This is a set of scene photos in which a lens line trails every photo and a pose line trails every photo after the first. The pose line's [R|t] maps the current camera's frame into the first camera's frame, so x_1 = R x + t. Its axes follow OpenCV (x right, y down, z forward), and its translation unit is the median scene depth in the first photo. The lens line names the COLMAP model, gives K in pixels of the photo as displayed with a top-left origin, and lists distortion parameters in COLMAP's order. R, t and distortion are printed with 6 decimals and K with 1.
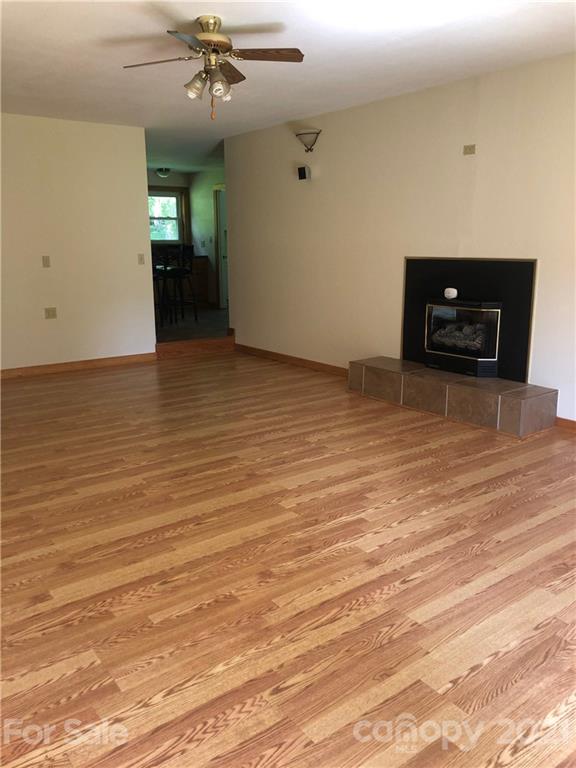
lens RADIAL K [[632.4, 0, 288.0], [0, 632.4, 384.0], [0, 0, 1]] dist [0.077764, -0.150894]
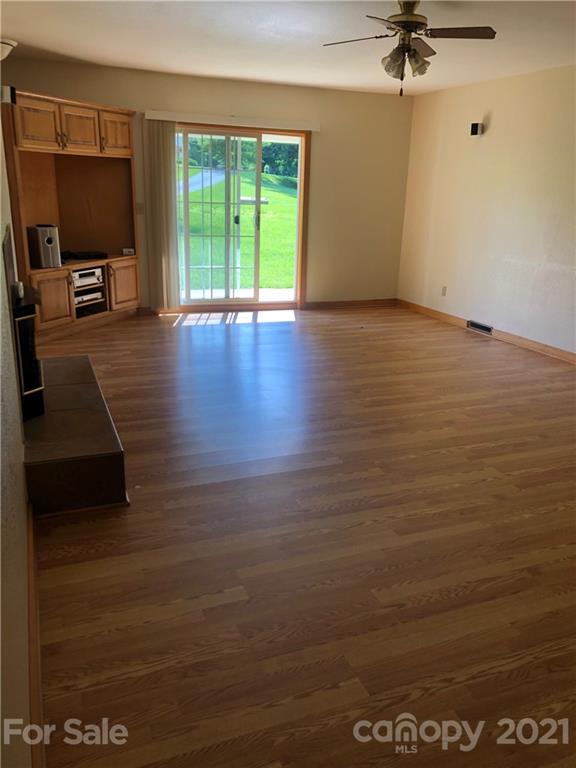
lens RADIAL K [[632.4, 0, 288.0], [0, 632.4, 384.0], [0, 0, 1]] dist [0.077764, -0.150894]
pose [[-0.963486, -0.126780, 0.235842, -0.205116], [0.009384, 0.864273, 0.502936, -0.472700], [-0.267594, 0.486785, -0.831525, 1.915240]]
